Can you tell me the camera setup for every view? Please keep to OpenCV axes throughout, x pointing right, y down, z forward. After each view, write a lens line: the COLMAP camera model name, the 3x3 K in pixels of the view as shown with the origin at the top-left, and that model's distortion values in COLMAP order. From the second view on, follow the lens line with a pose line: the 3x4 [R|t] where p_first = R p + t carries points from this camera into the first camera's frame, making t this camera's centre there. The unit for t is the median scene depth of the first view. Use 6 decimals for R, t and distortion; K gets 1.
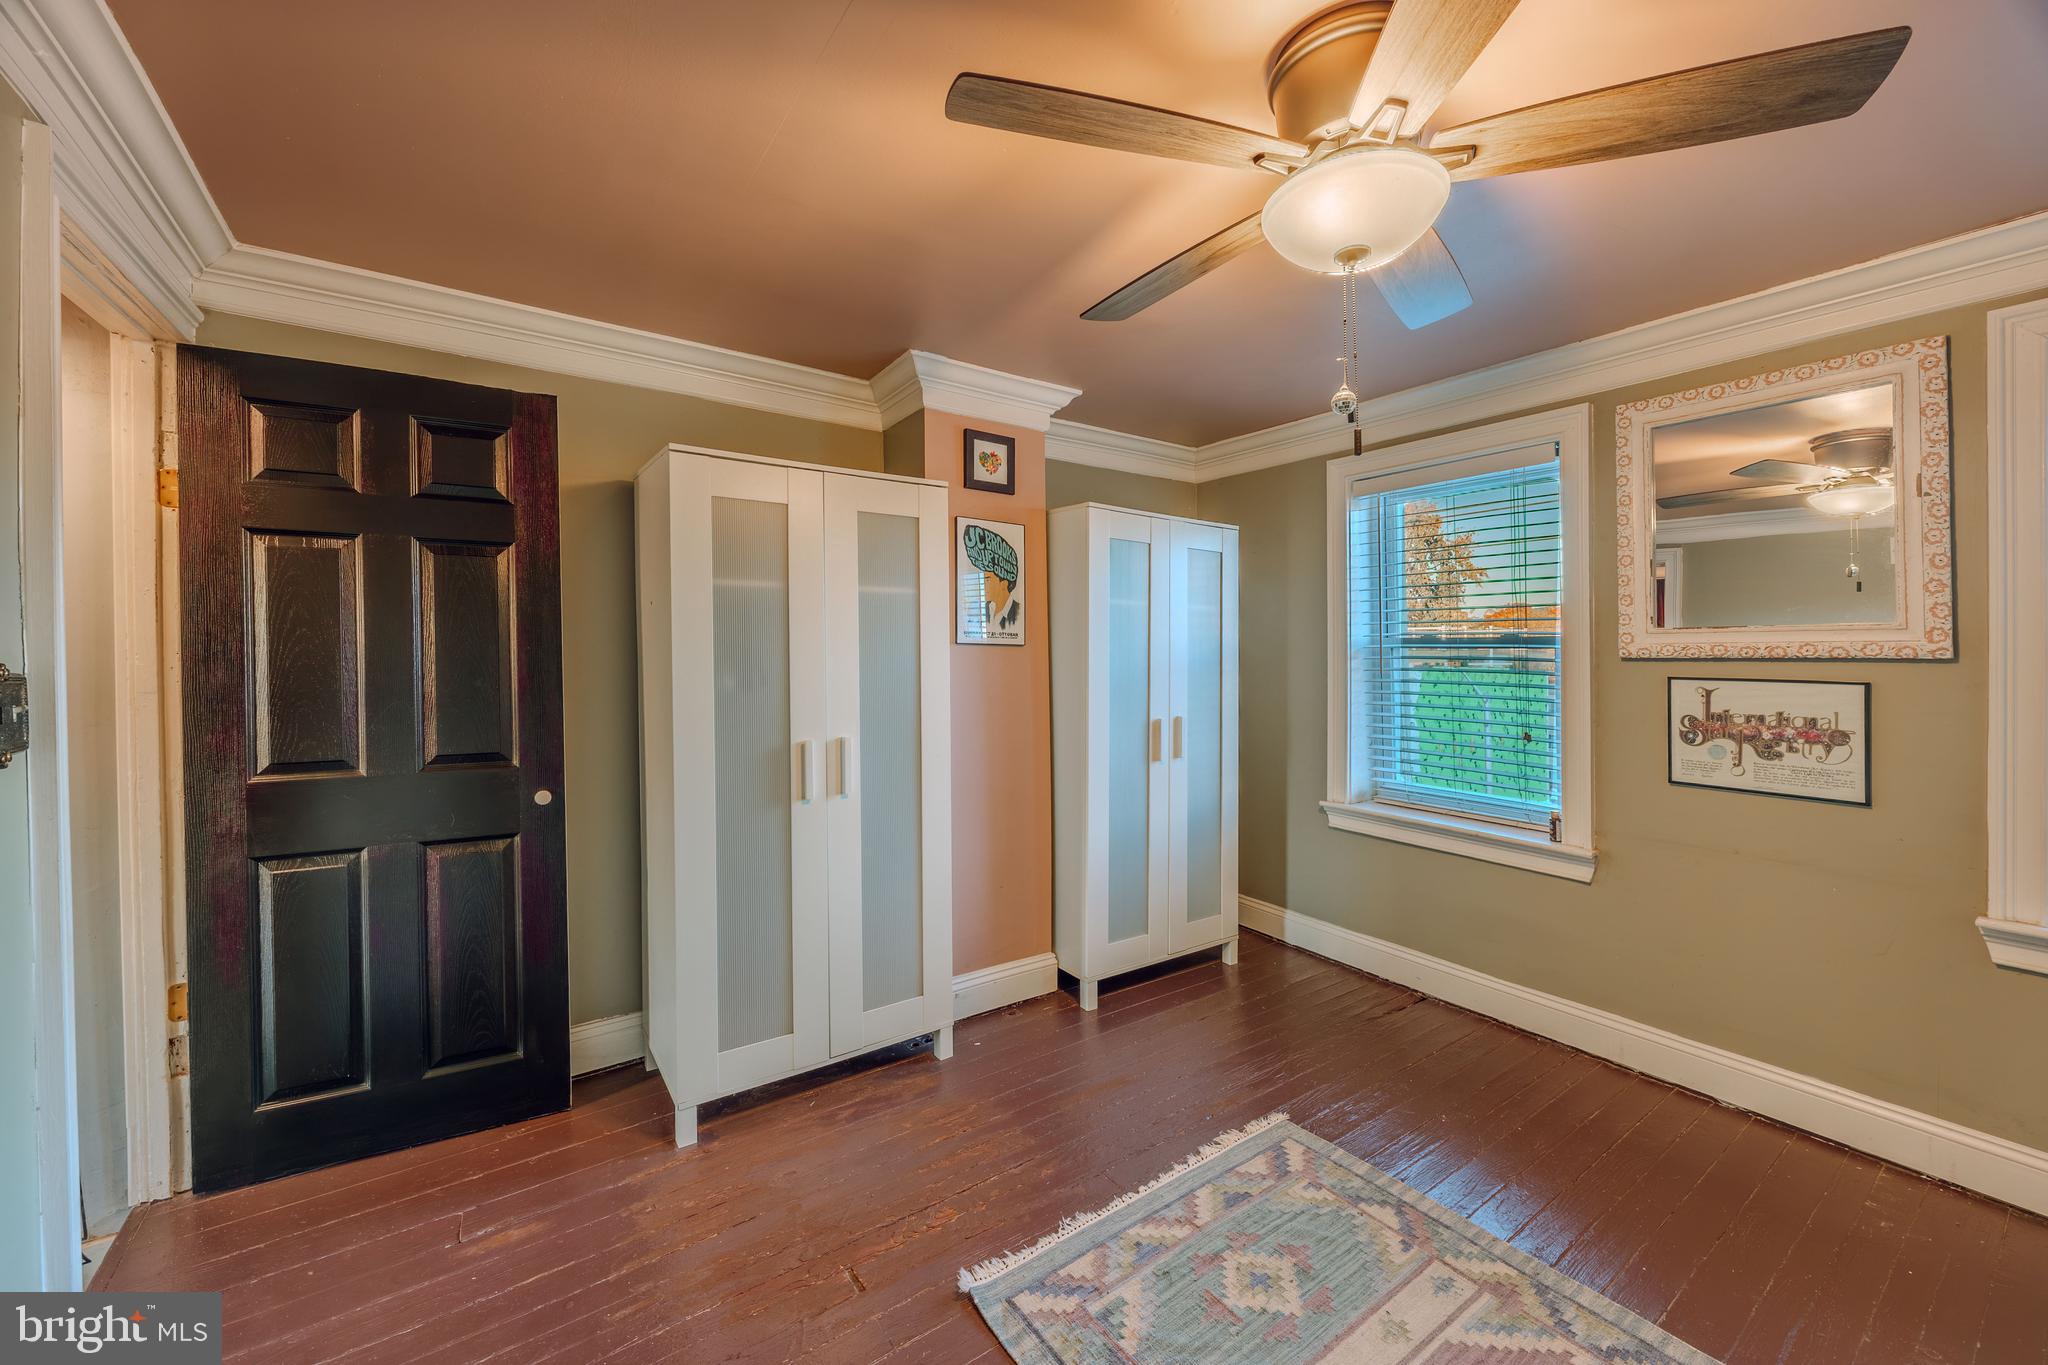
lens RADIAL K [[786.0, 0, 1022.0], [0, 786.0, 678.0], [0, 0, 1]] dist [0.000303, 0.000168]
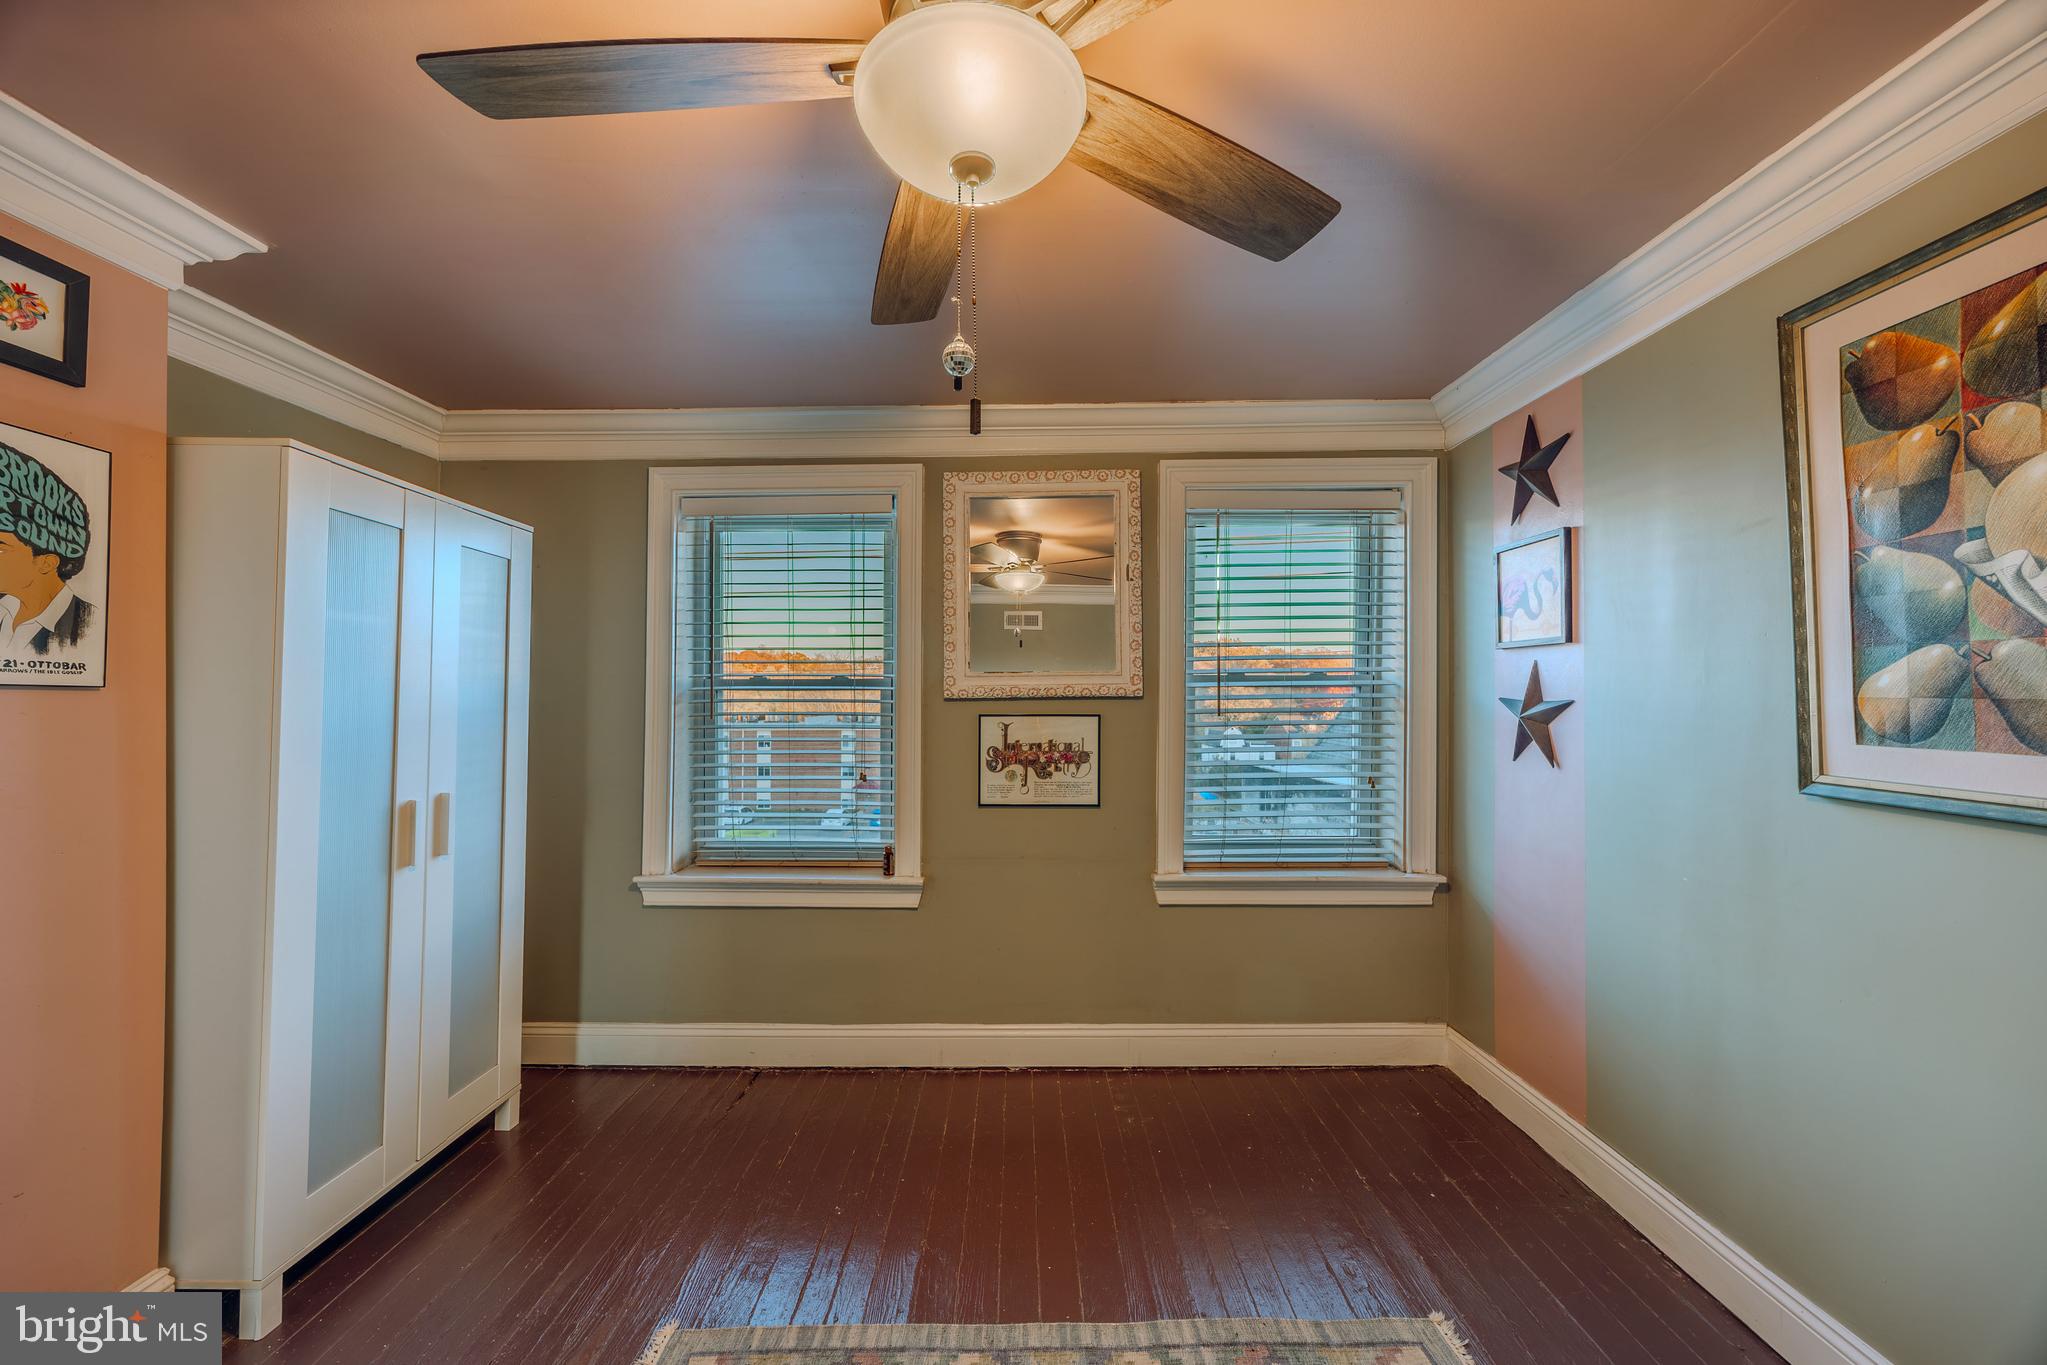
lens RADIAL K [[785.6, 0, 1021.5], [0, 785.6, 678.0], [0, 0, 1]] dist [0.000303, 0.000168]
pose [[0.581496, 0.009578, 0.813493, -0.068537], [0.034820, 0.998721, -0.036648, -0.008690], [-0.812804, 0.049637, 0.580419, 0.232304]]
